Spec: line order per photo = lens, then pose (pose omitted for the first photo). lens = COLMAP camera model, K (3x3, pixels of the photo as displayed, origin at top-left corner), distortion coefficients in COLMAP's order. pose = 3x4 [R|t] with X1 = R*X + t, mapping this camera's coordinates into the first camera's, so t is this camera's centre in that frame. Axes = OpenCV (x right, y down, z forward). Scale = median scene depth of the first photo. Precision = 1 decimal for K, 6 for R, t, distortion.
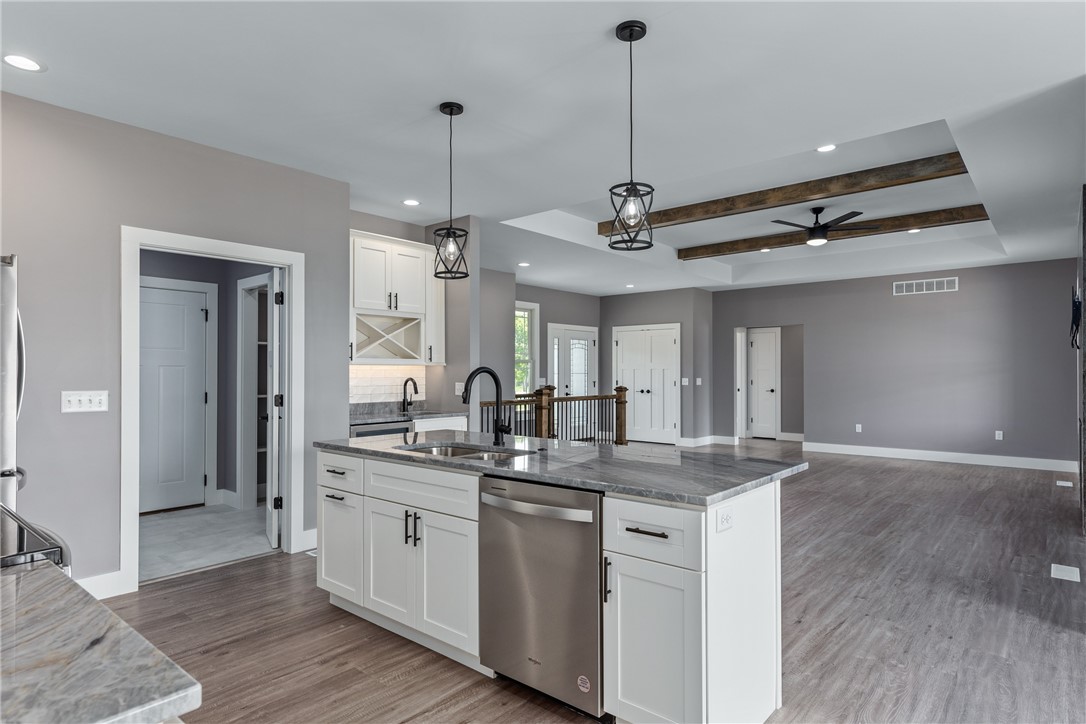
lens RADIAL K [[603.9, 0, 541.2], [0, 603.9, 366.4], [0, 0, 1]] dist [-0.000641, 0.000689]
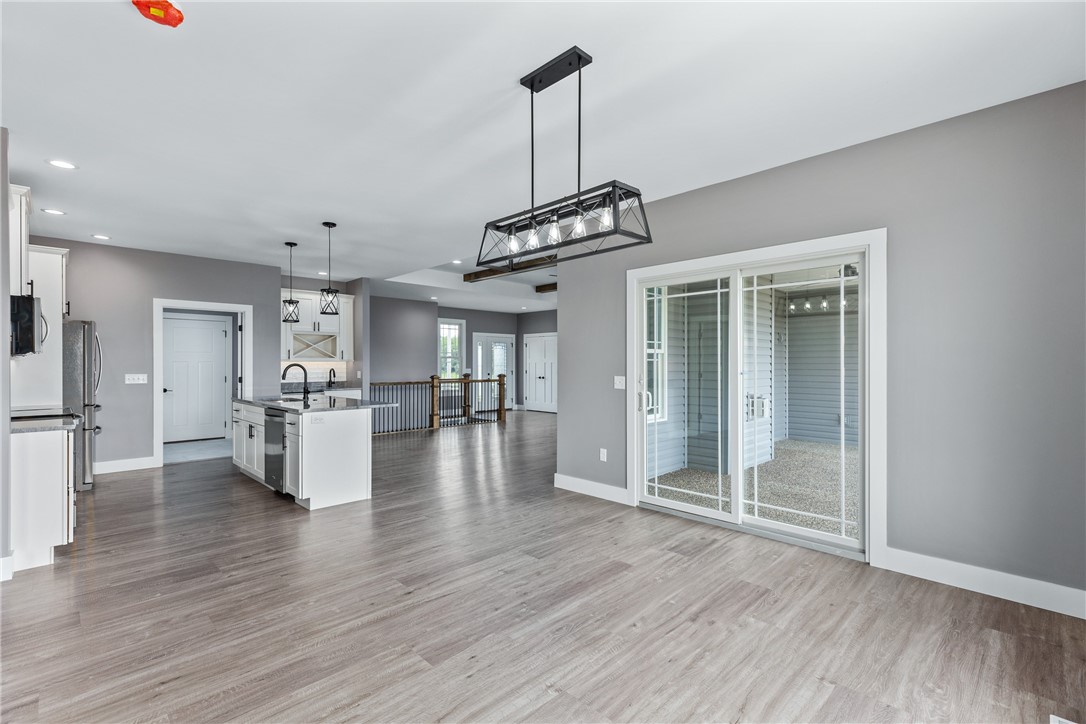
lens RADIAL K [[489.4, 0, 540.1], [0, 489.4, 361.4], [0, 0, 1]] dist [0.001186, 0.000945]
pose [[0.996563, 0.000211, -0.082837, 0.350392], [0.000190, 0.999988, 0.004836, -0.005922], [0.082837, -0.004835, 0.996551, -0.269082]]
